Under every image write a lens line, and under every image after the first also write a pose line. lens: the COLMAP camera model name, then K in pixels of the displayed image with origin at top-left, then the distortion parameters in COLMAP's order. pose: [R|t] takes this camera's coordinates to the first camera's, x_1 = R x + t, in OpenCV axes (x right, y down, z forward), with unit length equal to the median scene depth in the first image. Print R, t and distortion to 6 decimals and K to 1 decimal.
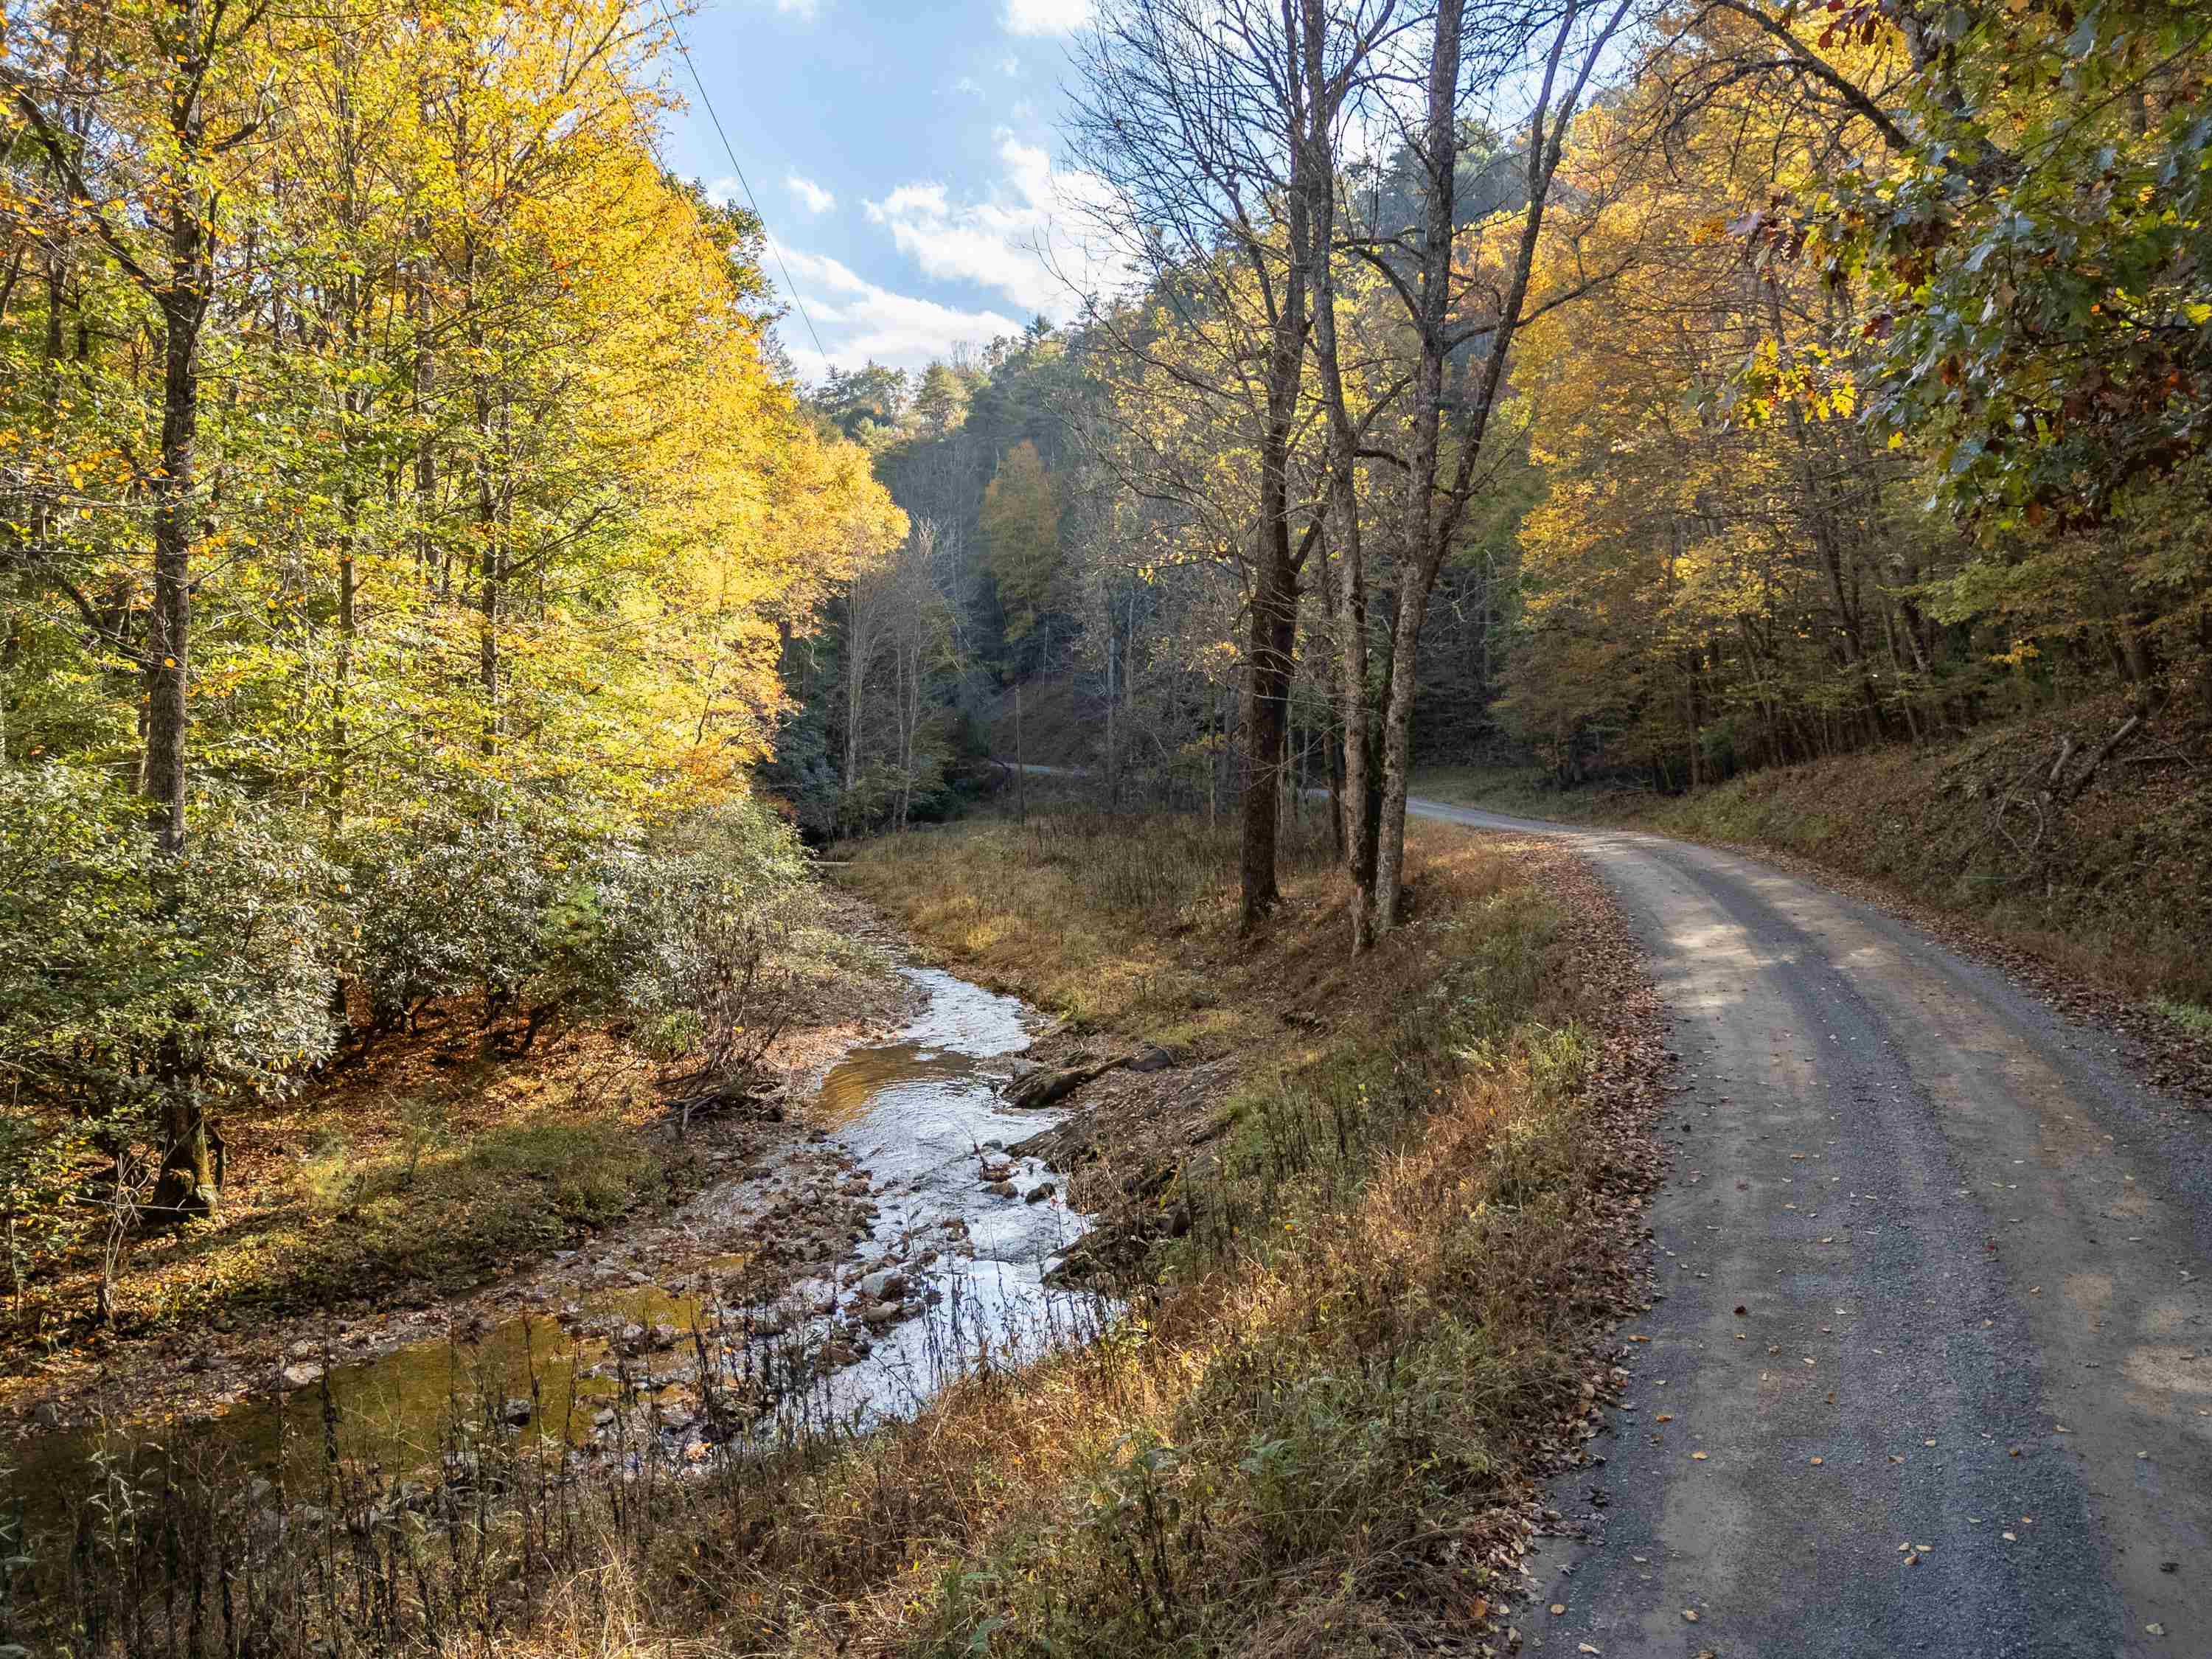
lens RADIAL K [[1796.0, 0, 1106.0], [0, 1796.0, 829.5], [0, 0, 1]] dist [0.114239, -0.004252]
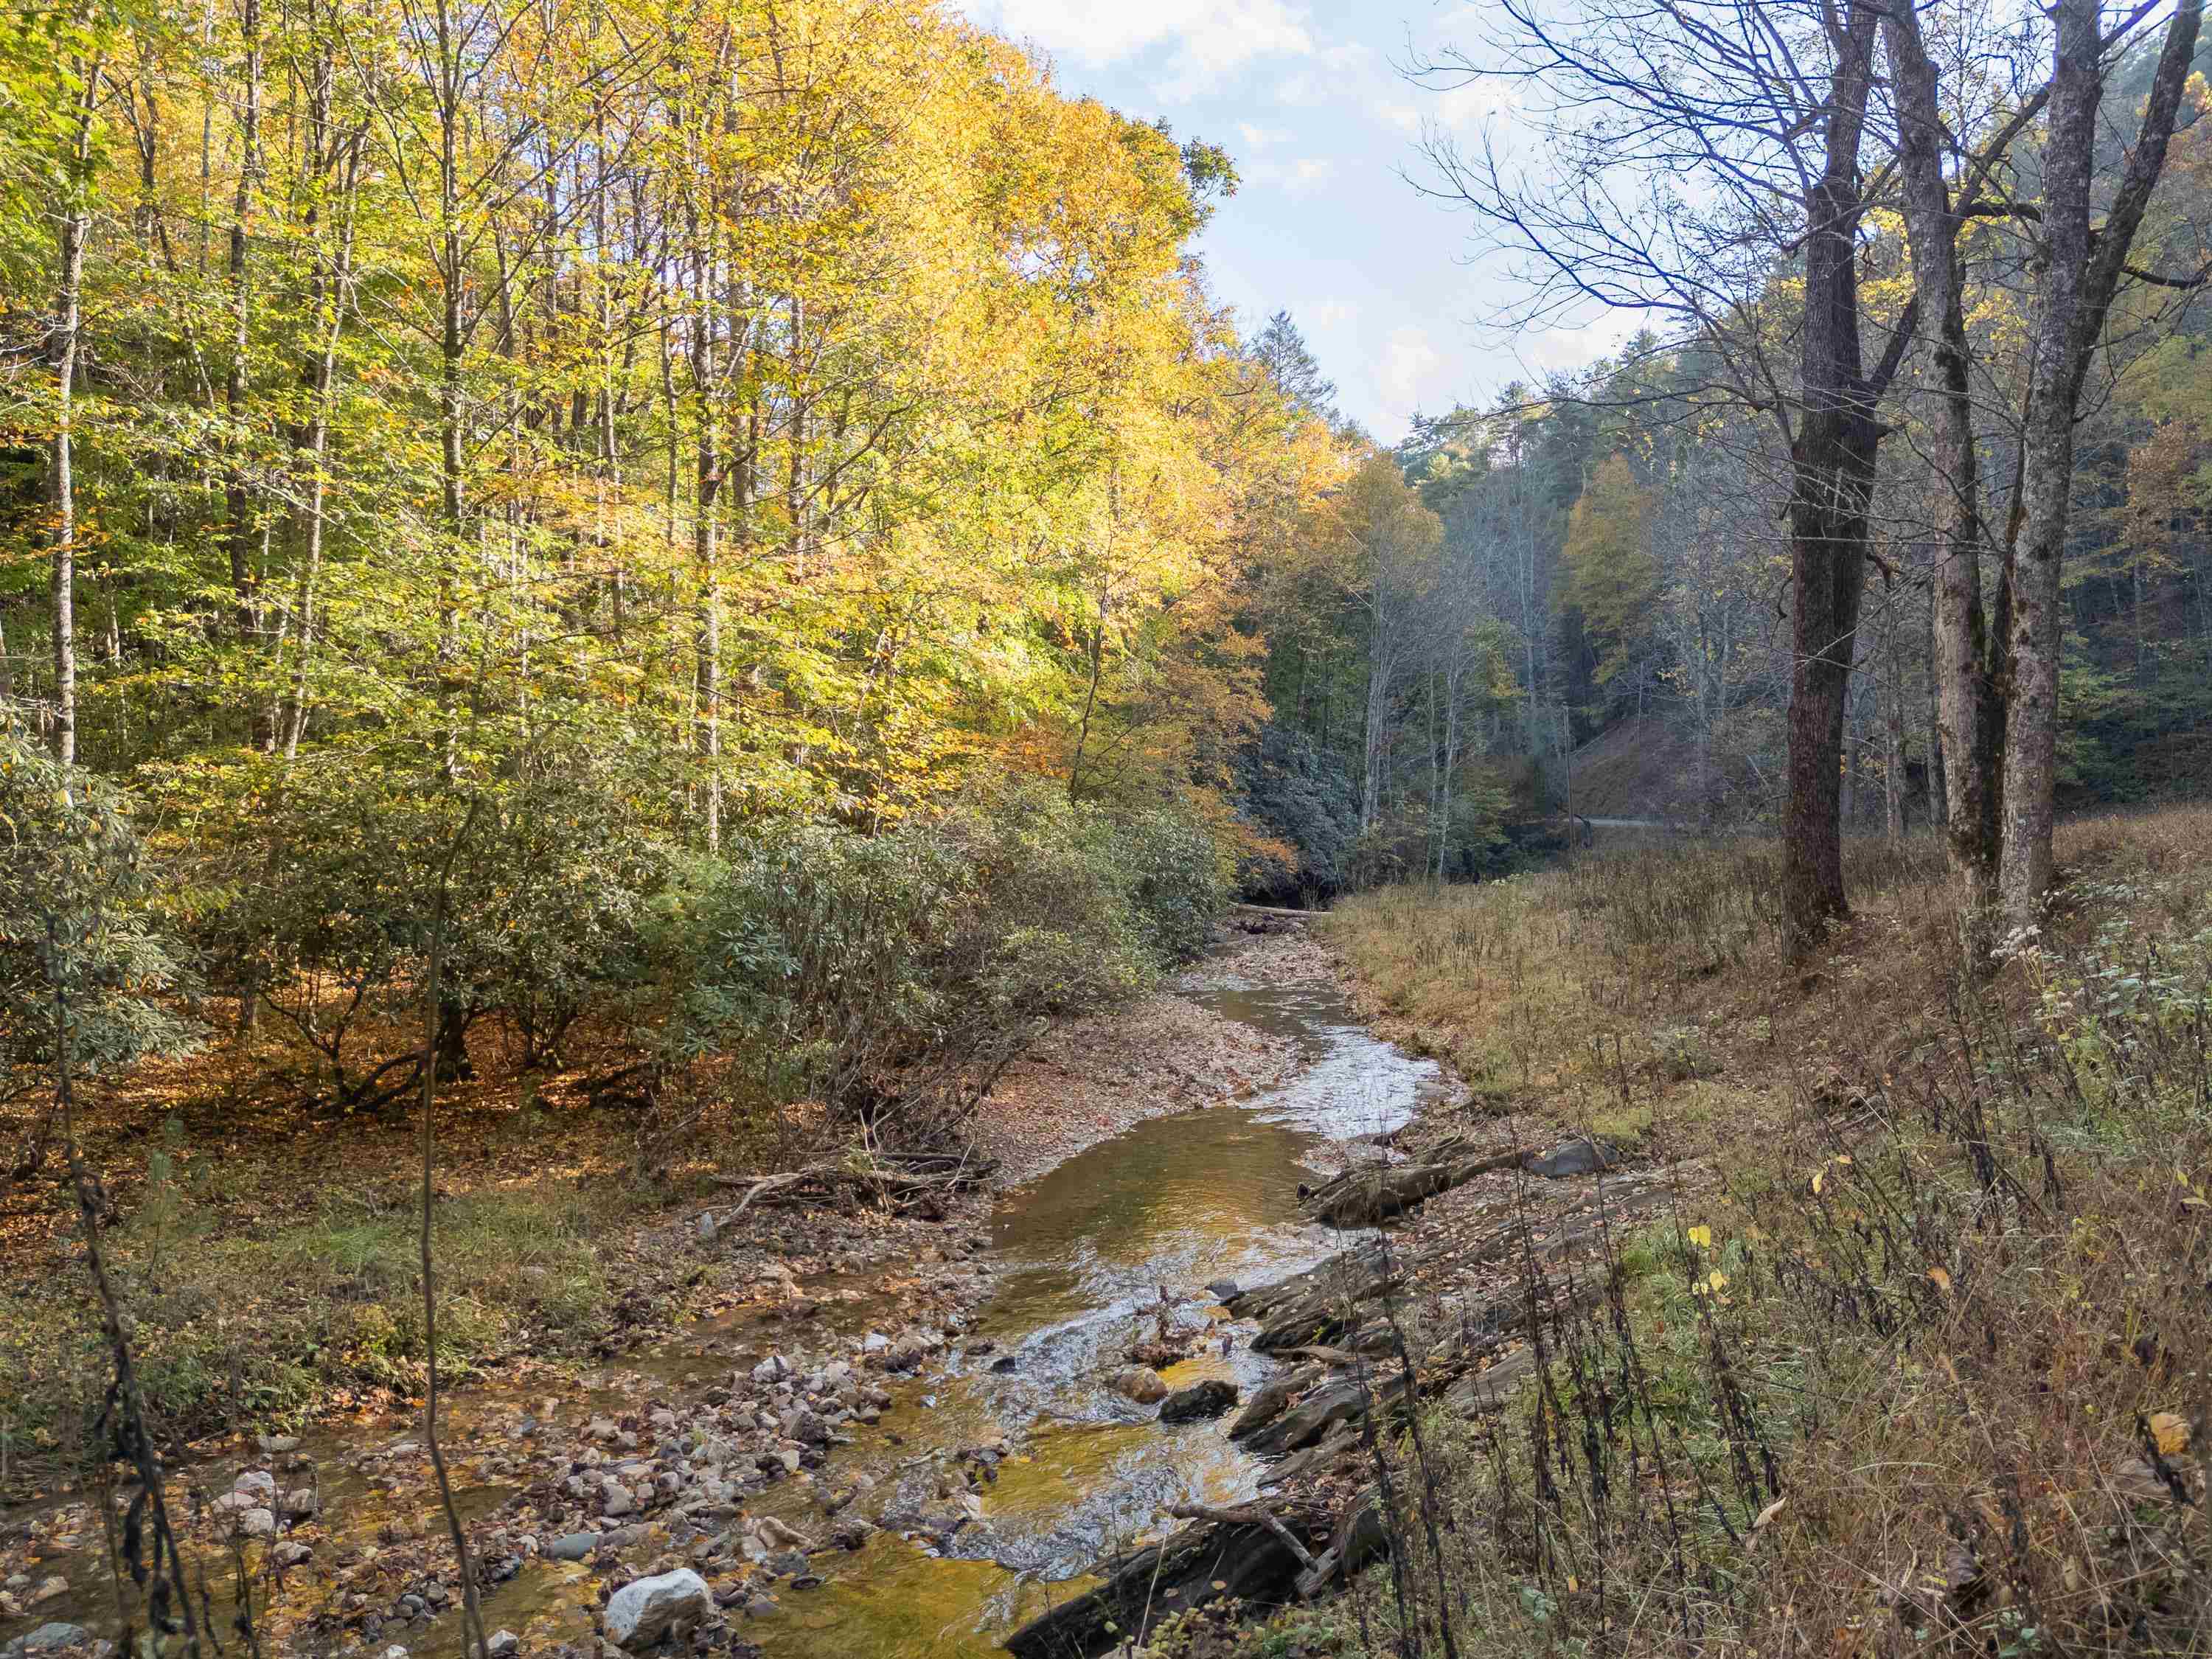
lens RADIAL K [[1796.0, 0, 1106.0], [0, 1796.0, 829.5], [0, 0, 1]] dist [0.114239, -0.004252]
pose [[0.939314, -0.017967, -0.342588, 0.053219], [0.000012, 0.998629, -0.052339, 0.030988], [0.343059, 0.049159, 0.938027, 0.231368]]
